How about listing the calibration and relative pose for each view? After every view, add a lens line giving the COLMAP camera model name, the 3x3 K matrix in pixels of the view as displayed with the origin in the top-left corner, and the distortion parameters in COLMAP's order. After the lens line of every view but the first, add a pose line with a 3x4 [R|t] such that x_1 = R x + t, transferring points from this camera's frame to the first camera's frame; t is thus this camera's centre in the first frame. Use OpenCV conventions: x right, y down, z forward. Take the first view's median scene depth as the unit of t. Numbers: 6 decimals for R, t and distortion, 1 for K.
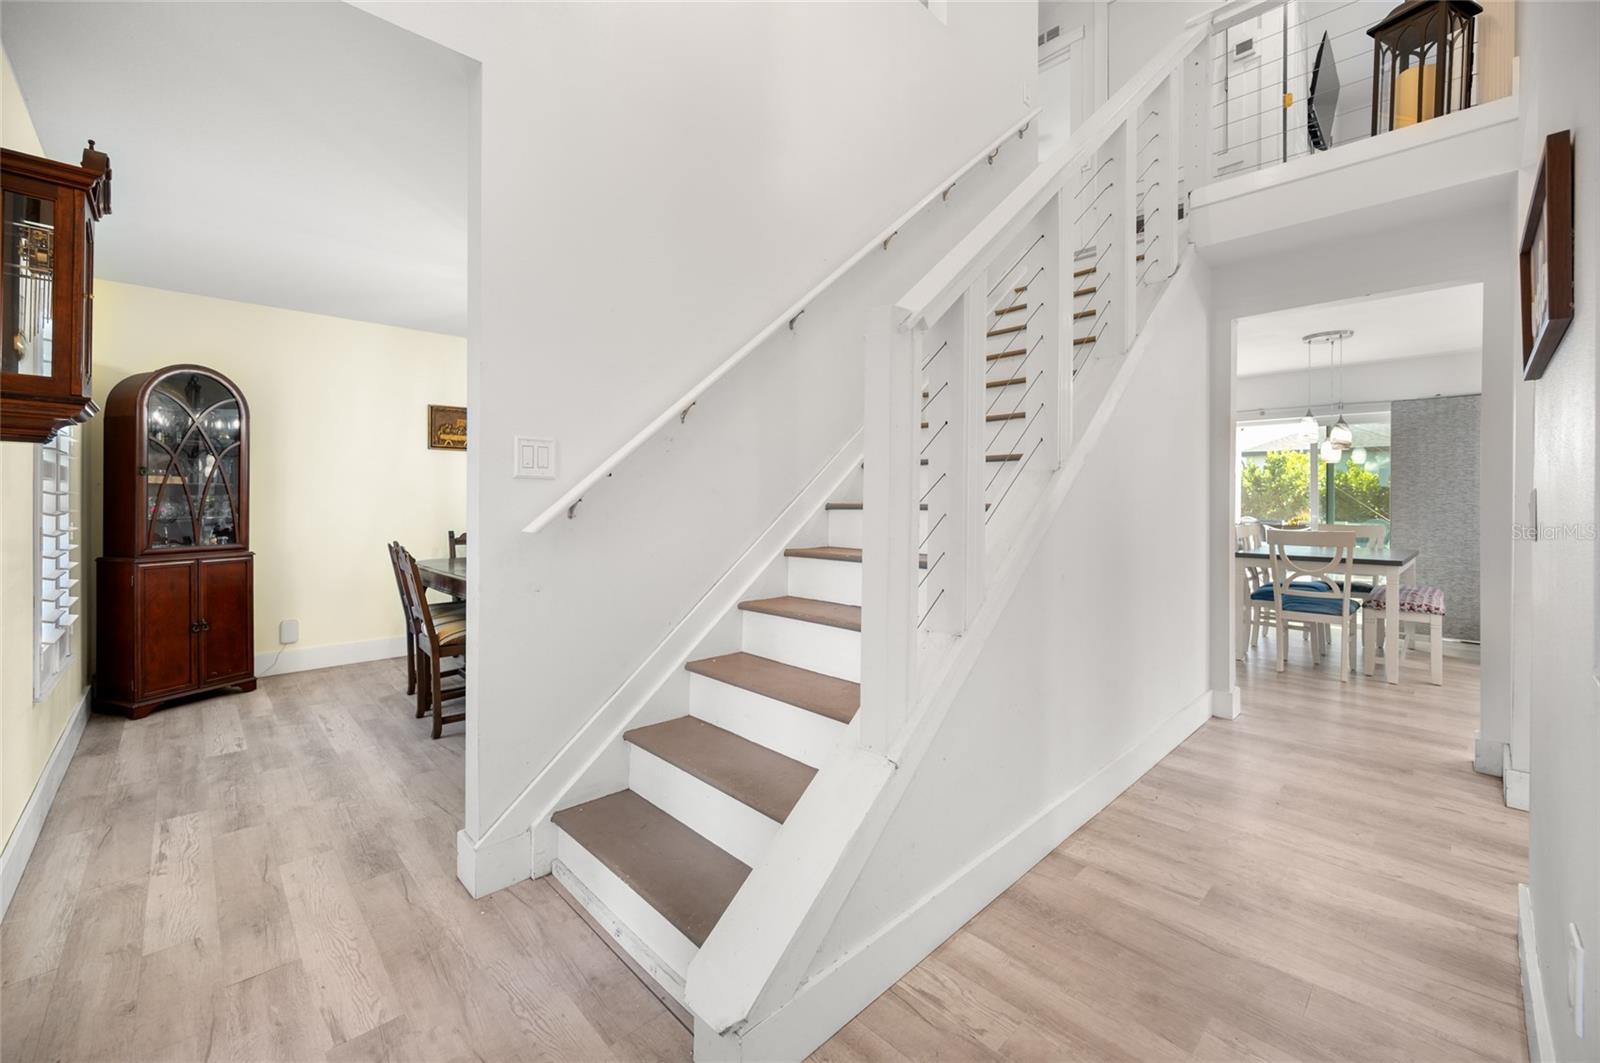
lens RADIAL K [[638.8, 0, 807.1], [0, 638.8, 520.0], [0, 0, 1]] dist [-0.000205, -0.000023]
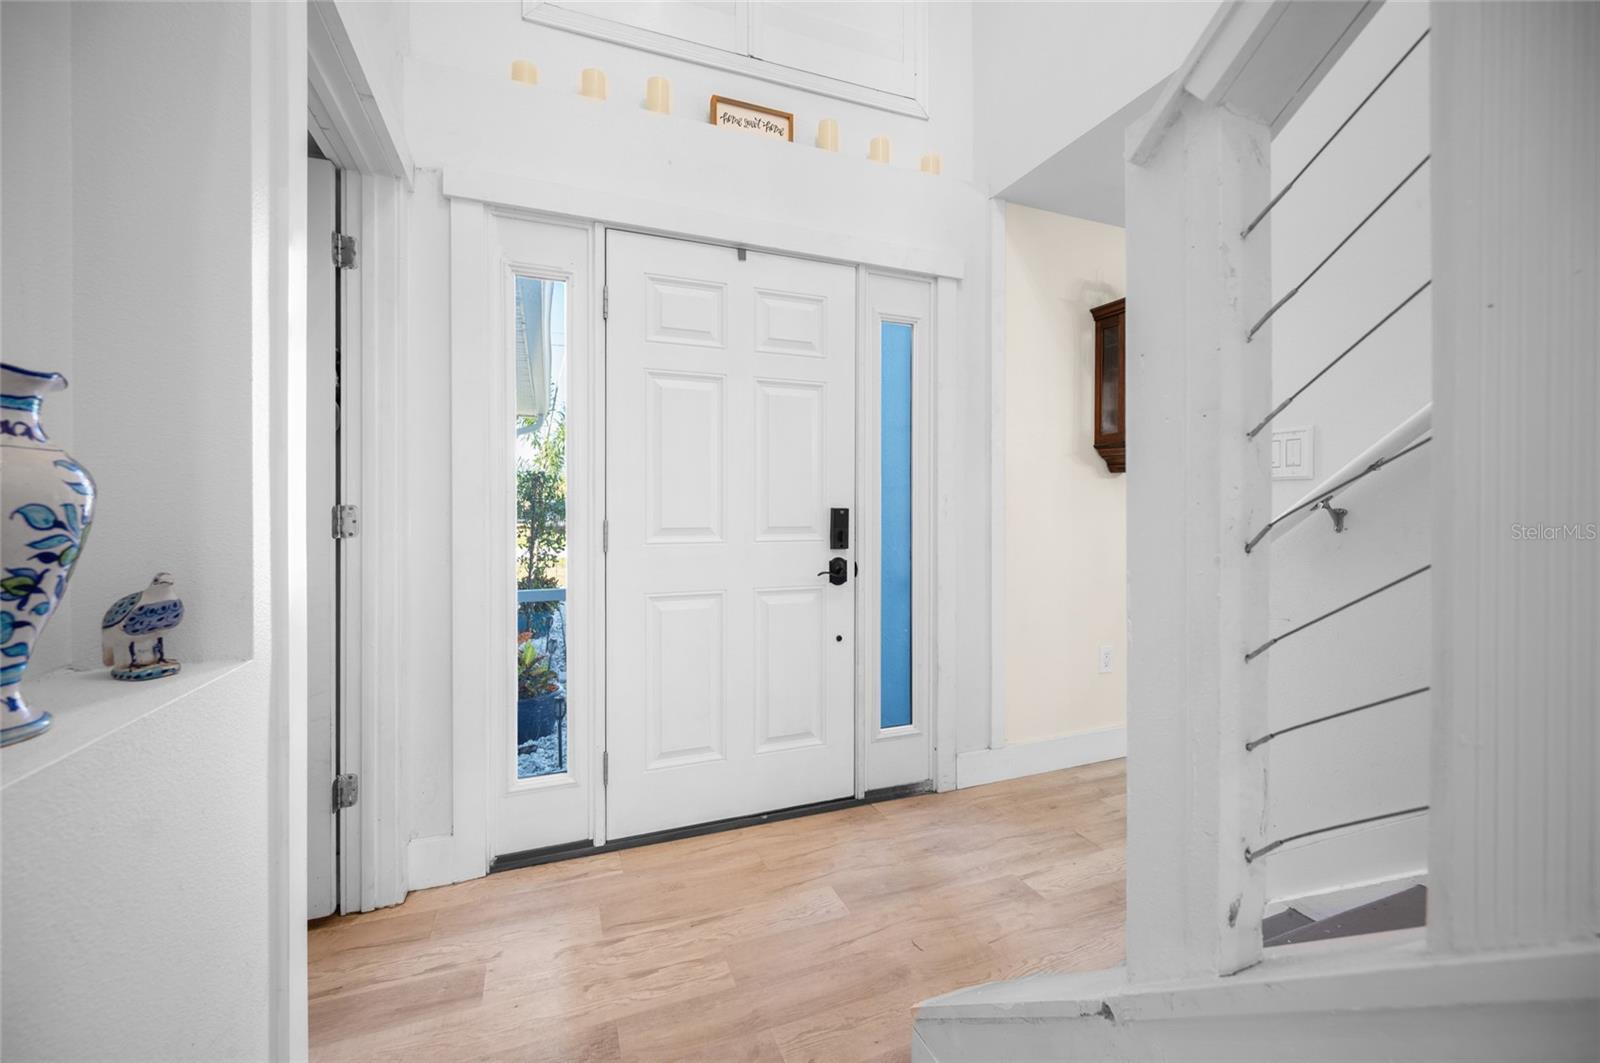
lens RADIAL K [[638.8, 0, 807.1], [0, 638.8, 520.0], [0, 0, 1]] dist [-0.000205, -0.000023]
pose [[-0.386159, 0.007115, -0.922405, 0.307268], [-0.022453, 0.999601, 0.017111, -0.007574], [0.922159, 0.027318, -0.385845, 0.413686]]
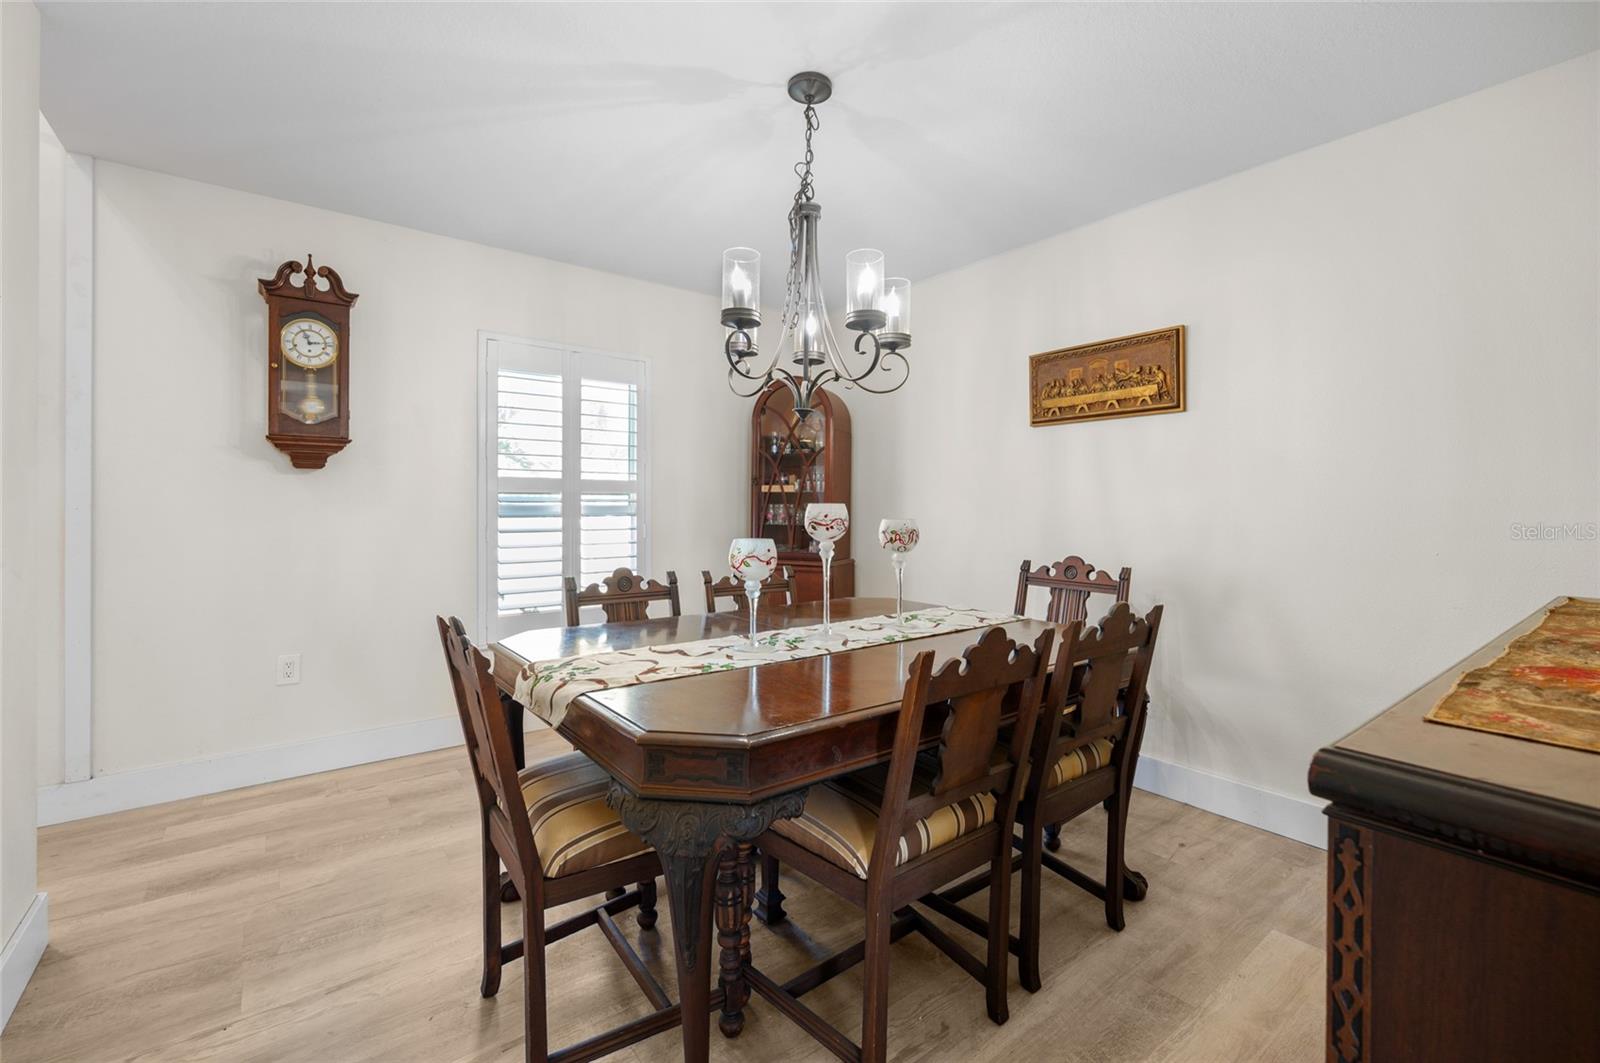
lens RADIAL K [[681.1, 0, 814.7], [0, 681.1, 522.1], [0, 0, 1]] dist [-0.002038, -0.000462]
pose [[-0.107545, 0.023483, -0.993923, 0.133056], [-0.031394, 0.999142, 0.027003, -0.039029], [0.993704, 0.034107, -0.106716, 1.156025]]
